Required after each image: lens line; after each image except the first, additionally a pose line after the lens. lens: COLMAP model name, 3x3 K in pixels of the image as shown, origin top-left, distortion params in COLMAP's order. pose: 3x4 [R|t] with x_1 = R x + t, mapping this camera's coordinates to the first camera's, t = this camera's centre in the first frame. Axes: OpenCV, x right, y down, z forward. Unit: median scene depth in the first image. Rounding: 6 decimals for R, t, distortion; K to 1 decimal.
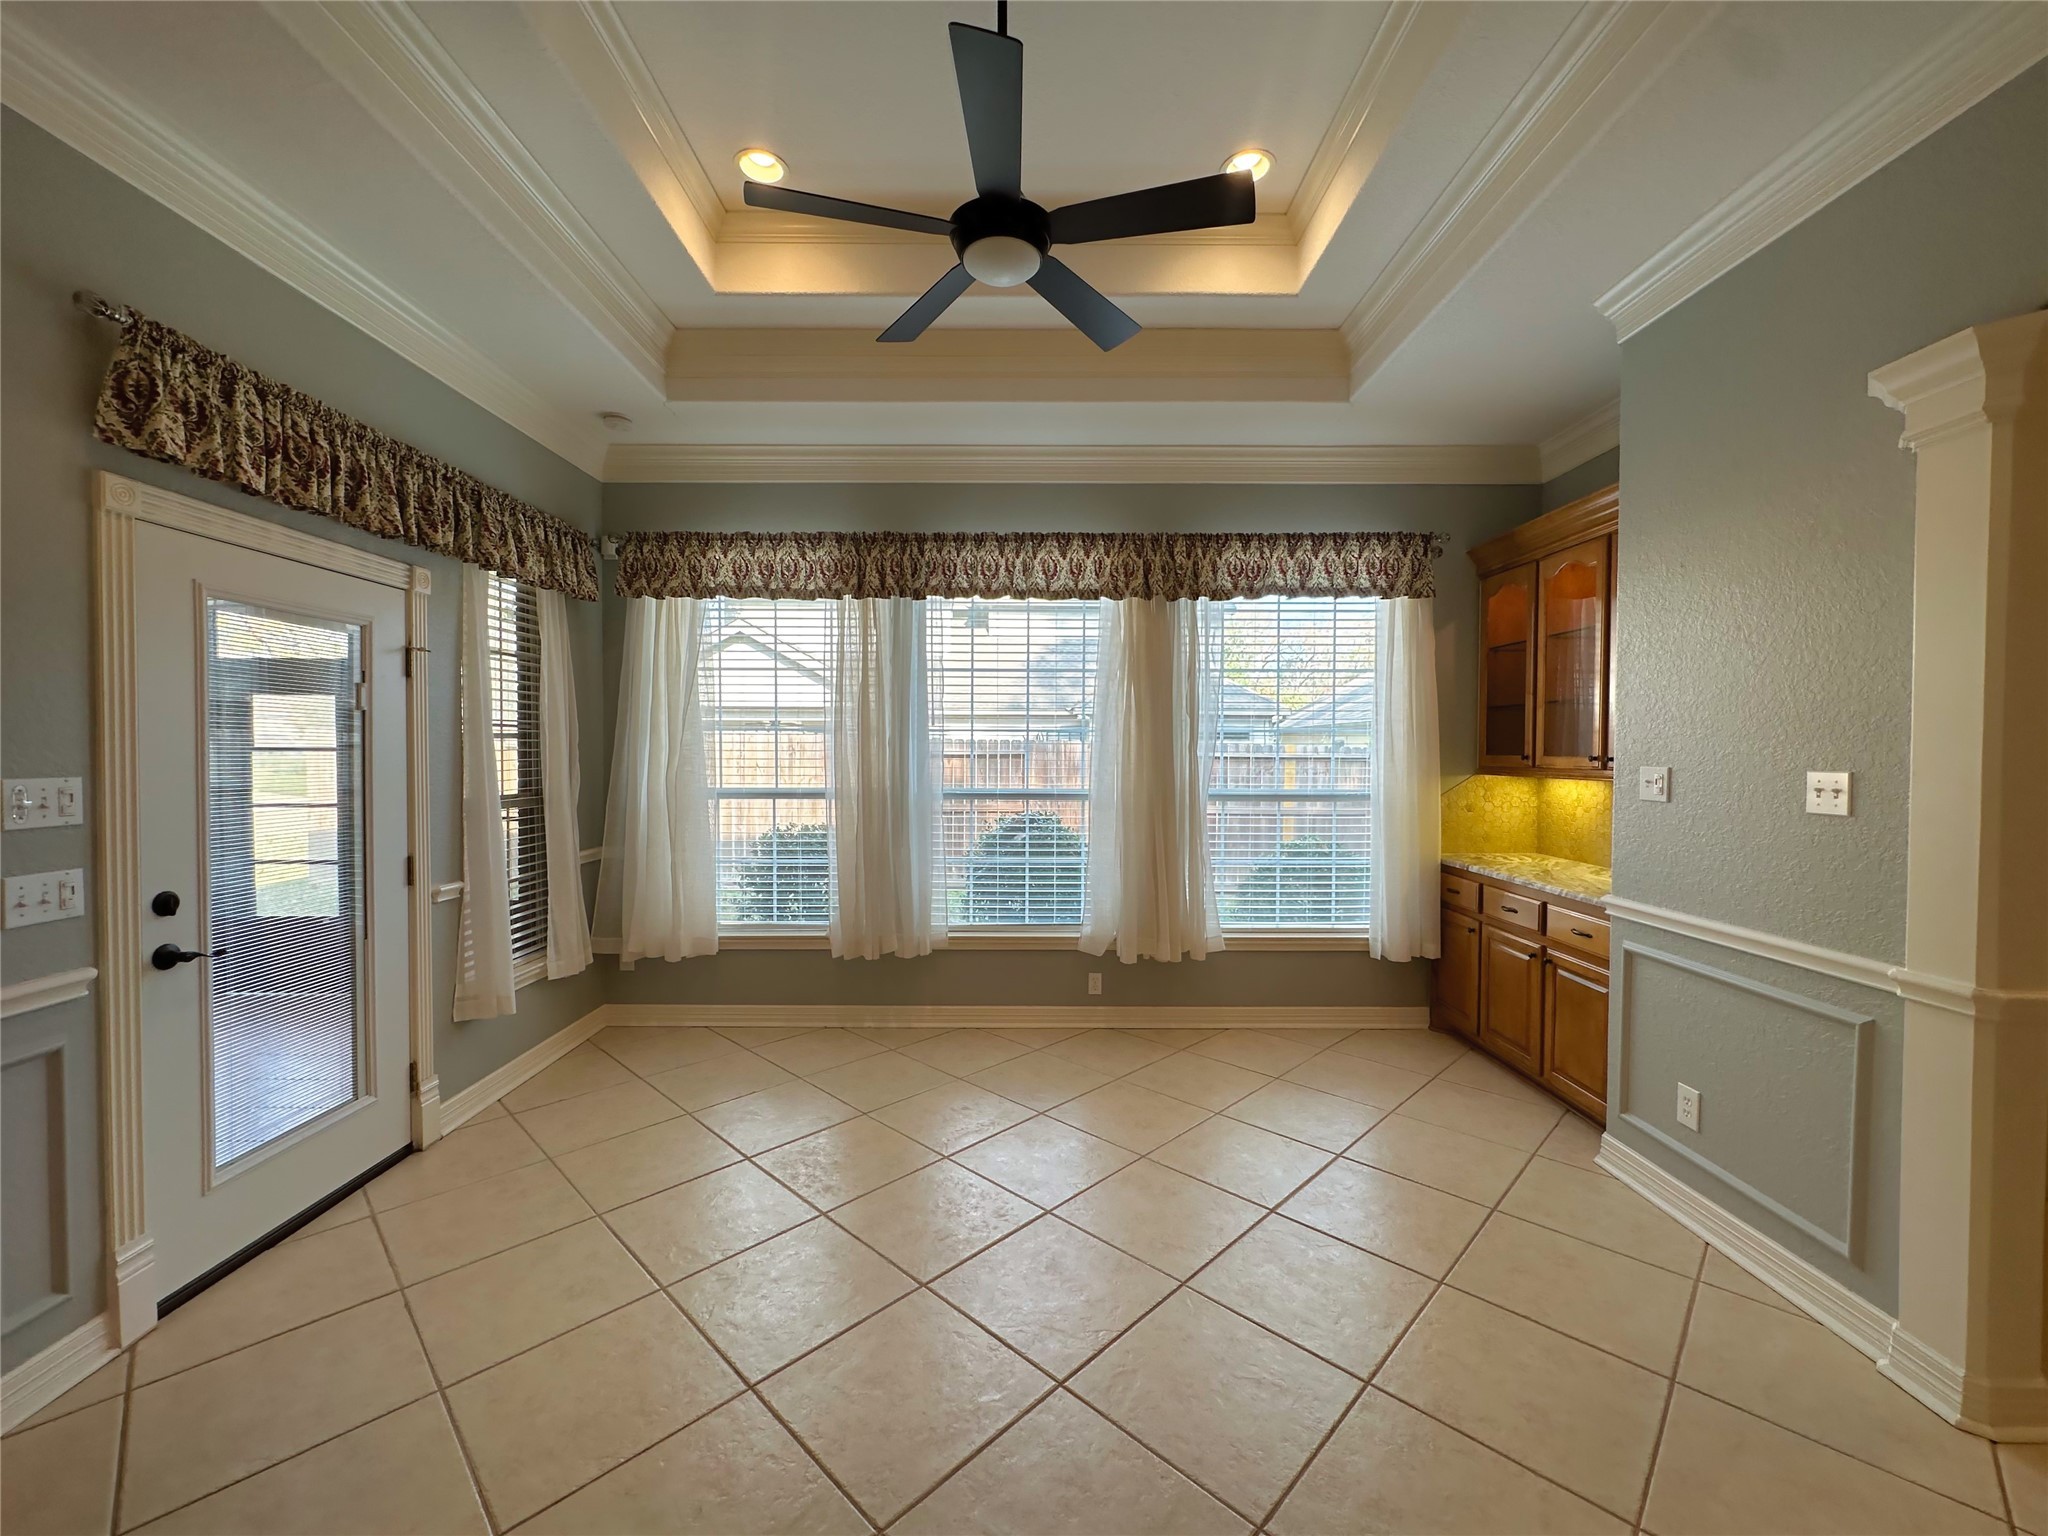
lens RADIAL K [[819.3, 0, 1023.1], [0, 819.3, 768.3], [0, 0, 1]] dist [-0.002198, 0.000377]
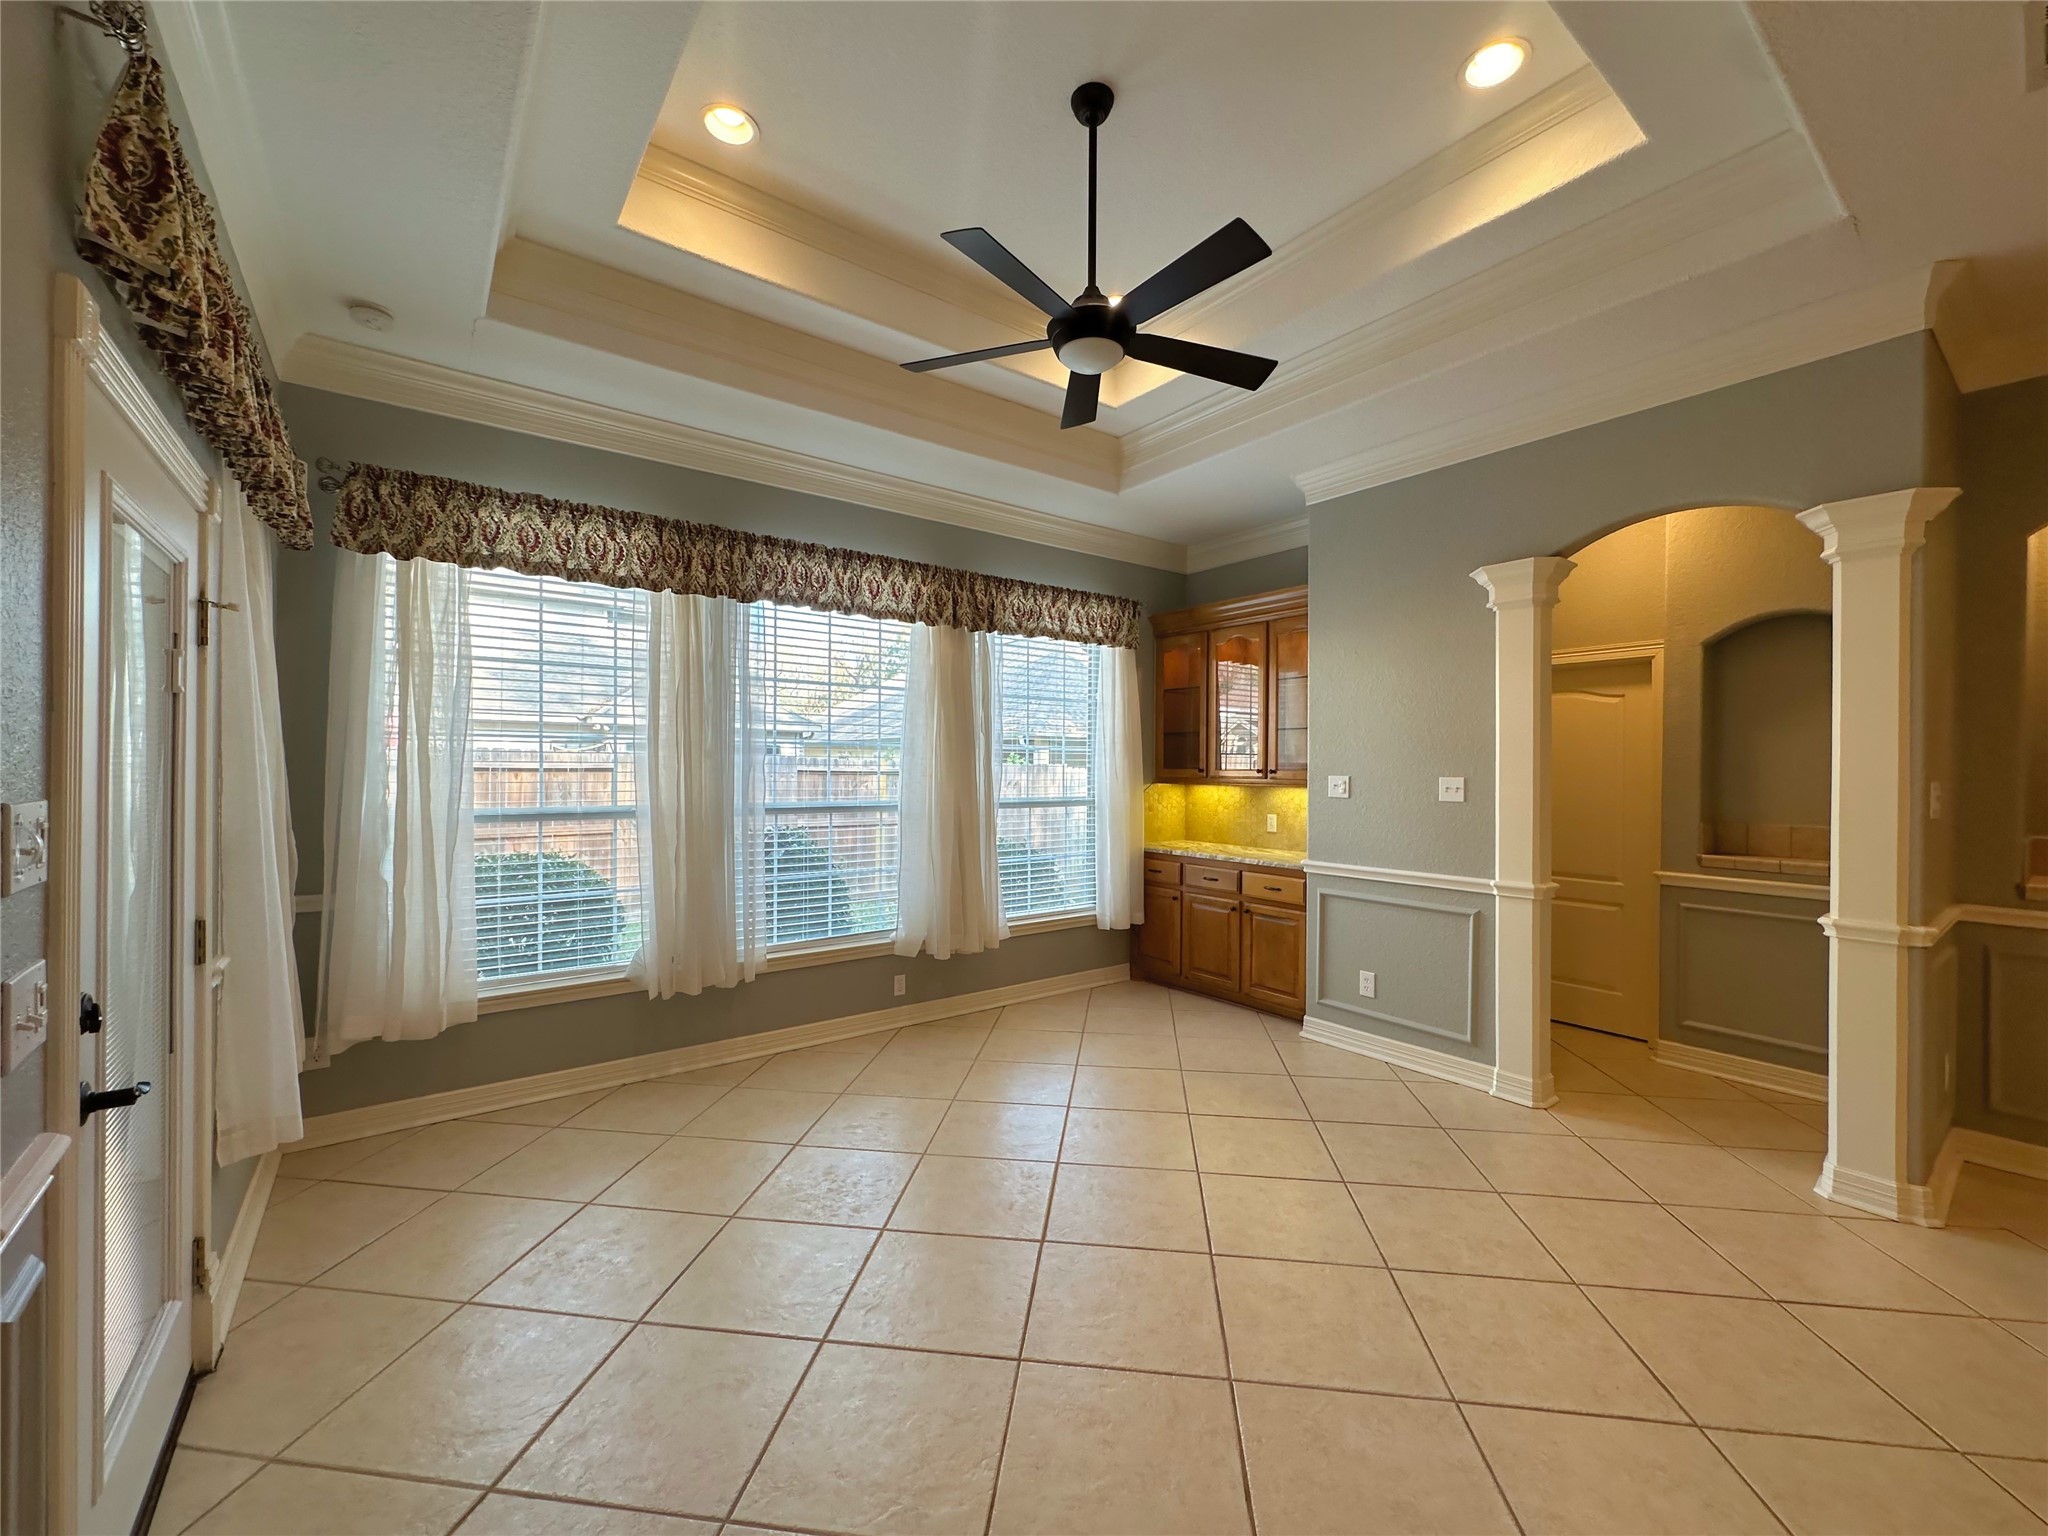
lens RADIAL K [[819.3, 0, 1023.1], [0, 819.3, 768.3], [0, 0, 1]] dist [-0.002198, 0.000377]
pose [[0.800751, 0.002707, 0.598991, -0.438603], [0.008601, 0.999835, -0.016018, 0.002275], [-0.598935, 0.017979, 0.800596, 0.058808]]
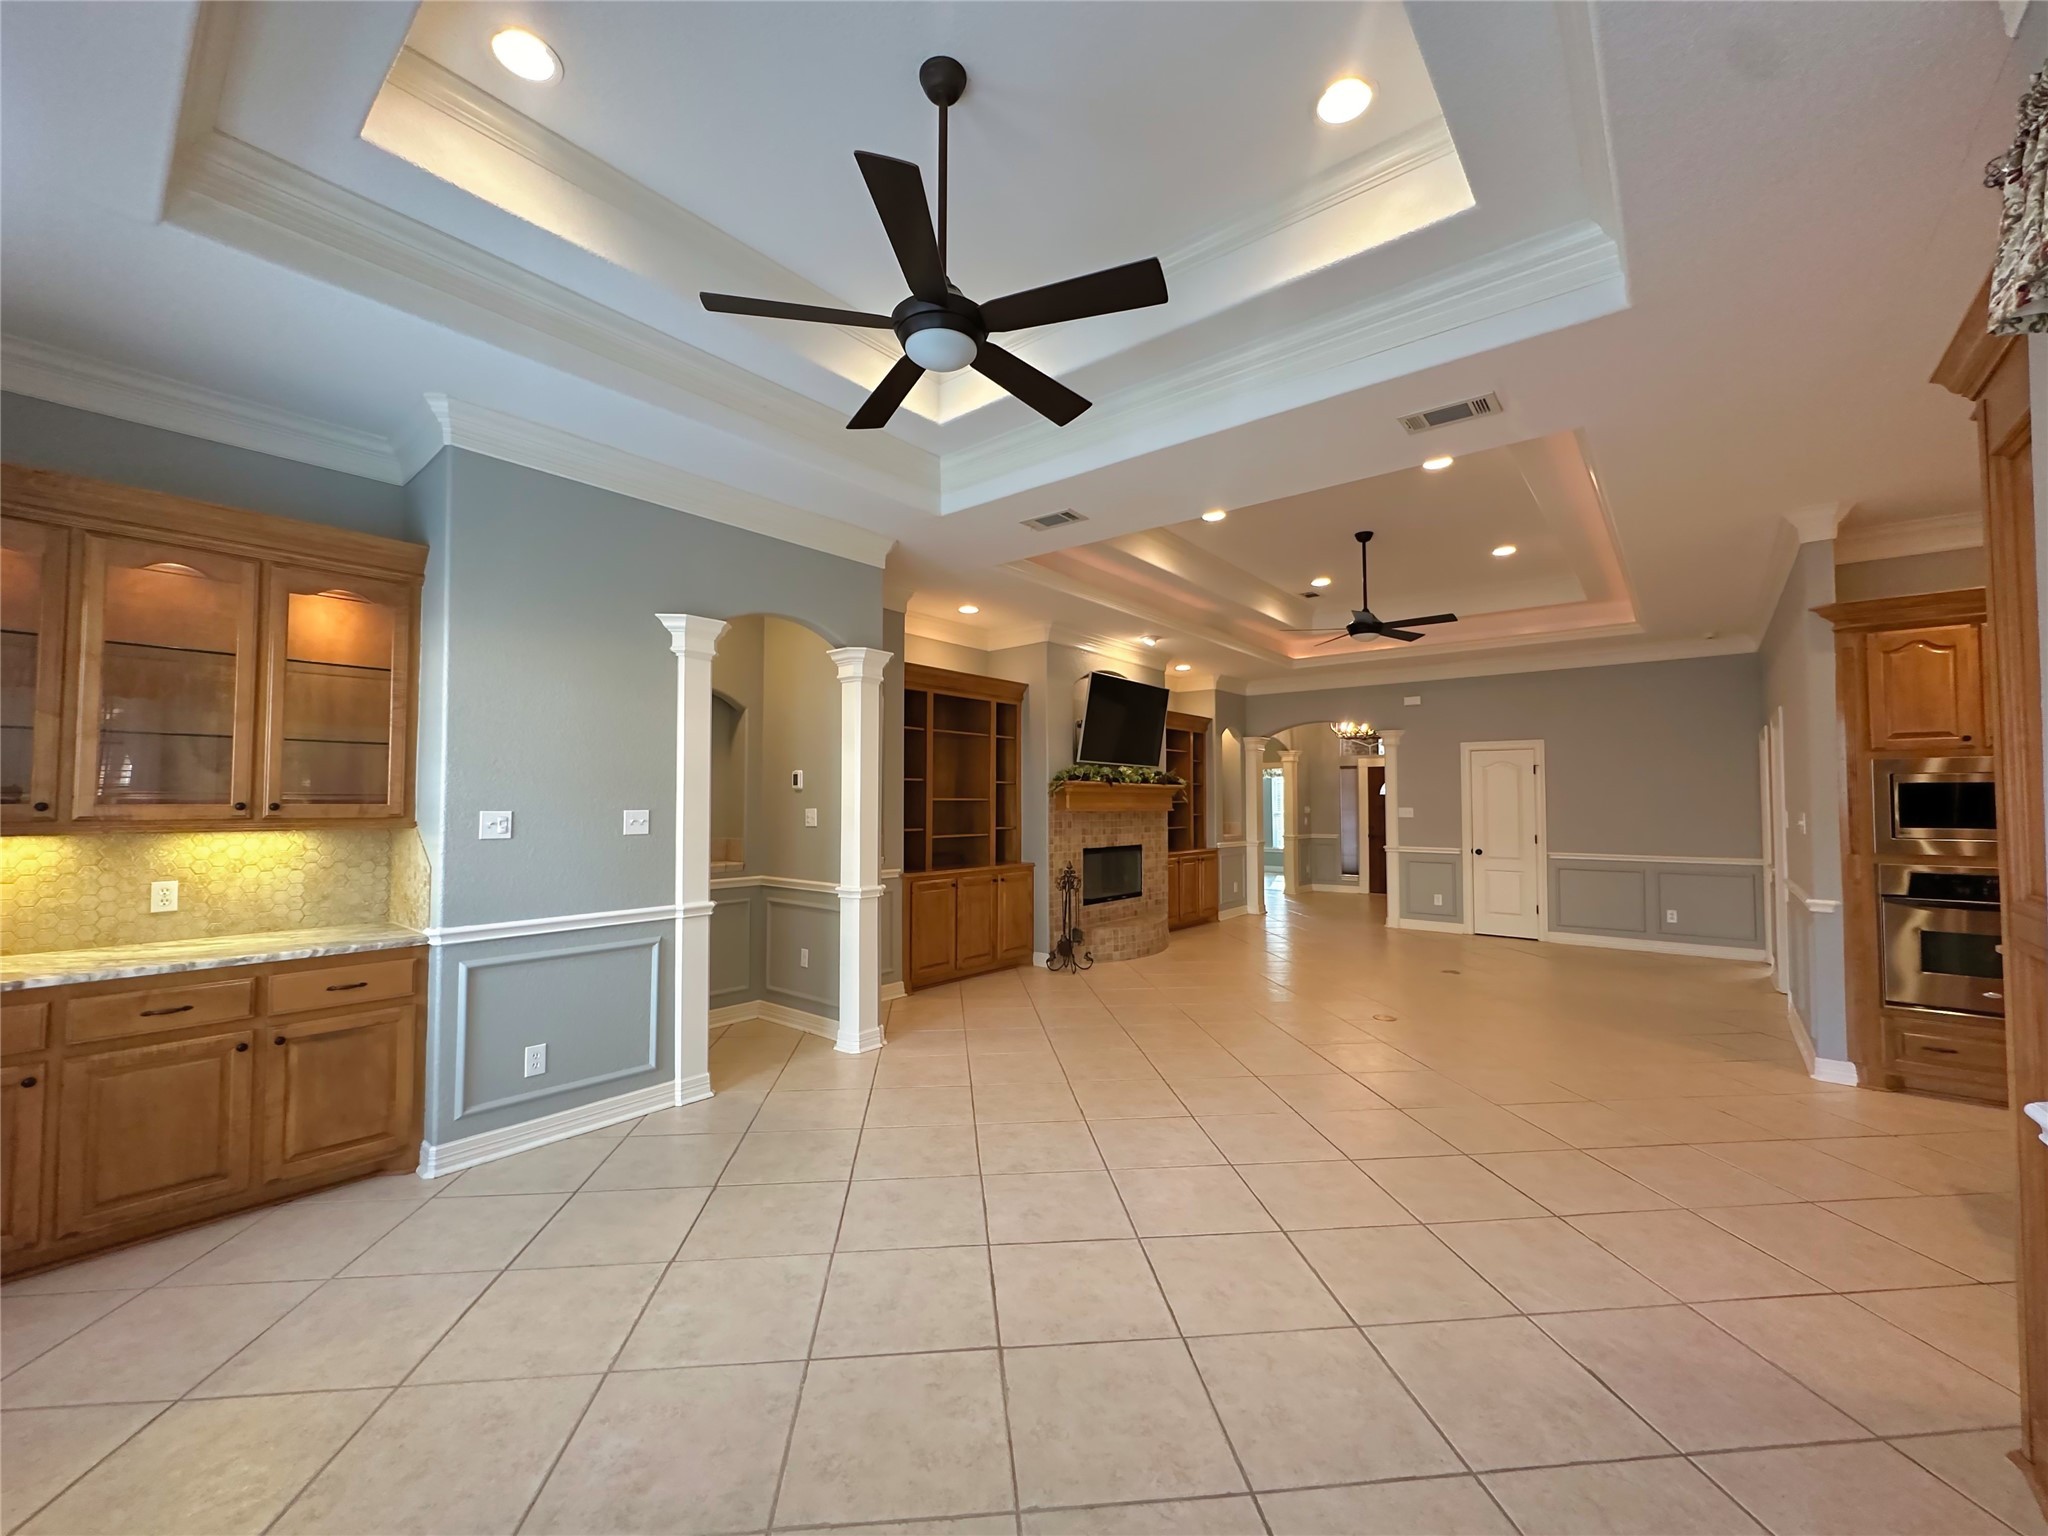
lens RADIAL K [[819.3, 0, 1023.1], [0, 819.3, 768.3], [0, 0, 1]] dist [-0.002198, 0.000377]
pose [[-0.762243, 0.020472, 0.646967, -0.427019], [0.010188, 0.999755, -0.019632, -0.022954], [-0.647210, -0.008373, -0.762265, 0.929604]]
